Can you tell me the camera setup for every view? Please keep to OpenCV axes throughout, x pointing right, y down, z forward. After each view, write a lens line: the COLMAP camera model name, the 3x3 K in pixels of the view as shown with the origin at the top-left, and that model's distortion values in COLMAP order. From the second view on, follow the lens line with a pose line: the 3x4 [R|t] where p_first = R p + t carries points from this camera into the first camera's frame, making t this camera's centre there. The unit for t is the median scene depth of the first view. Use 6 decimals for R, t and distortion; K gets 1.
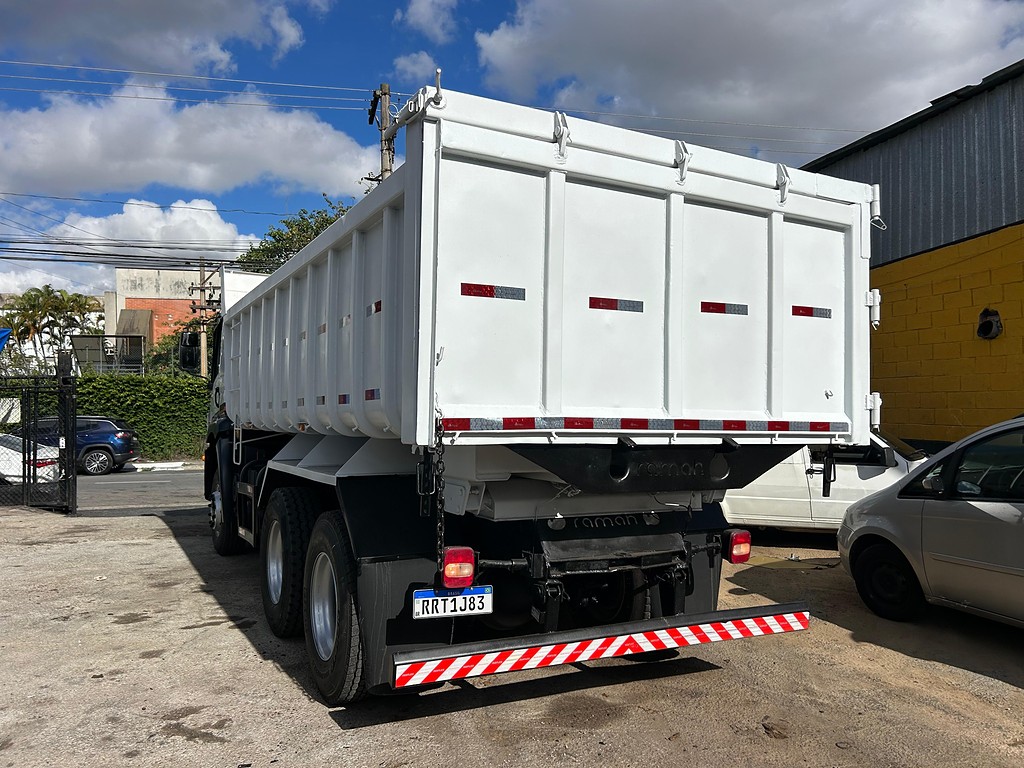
lens RADIAL K [[795.4, 0, 431.7], [0, 795.4, 386.5], [0, 0, 1]] dist [0.039906, -0.005990]
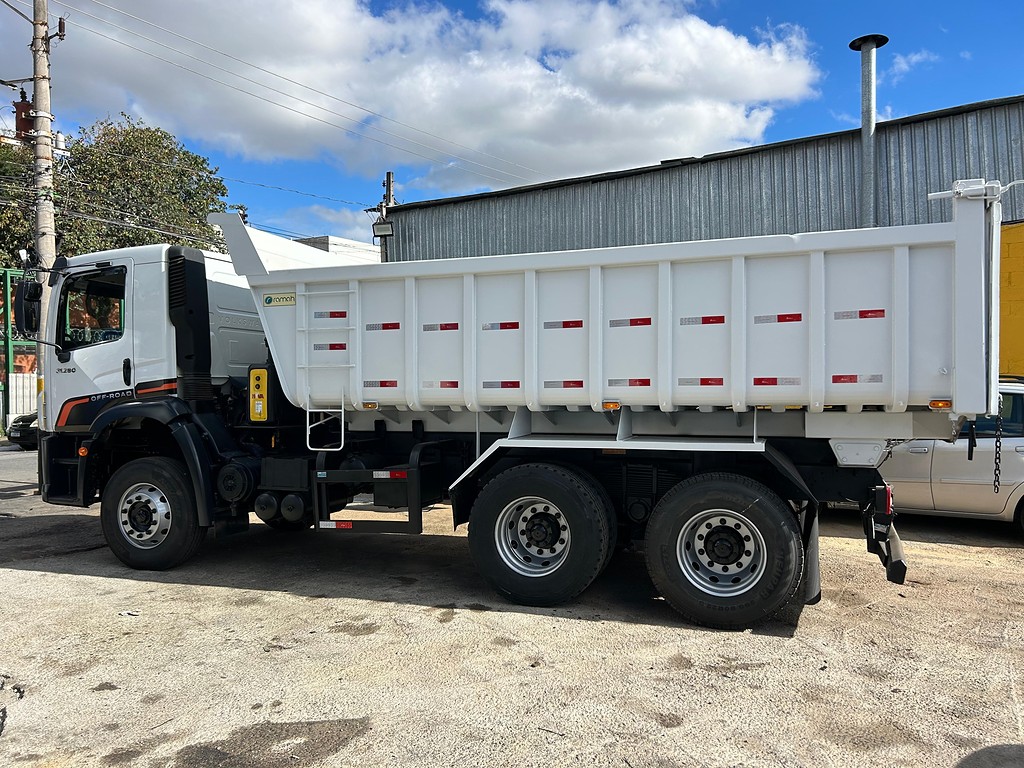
lens RADIAL K [[831.3, 0, 512.0], [0, 831.3, 384.0], [0, 0, 1]] dist [0.063423, -0.082014]
pose [[0.734530, -0.022782, 0.678193, -1.104063], [-0.007681, 0.999093, 0.041881, -0.030865], [-0.678532, -0.035972, 0.733689, 0.262596]]
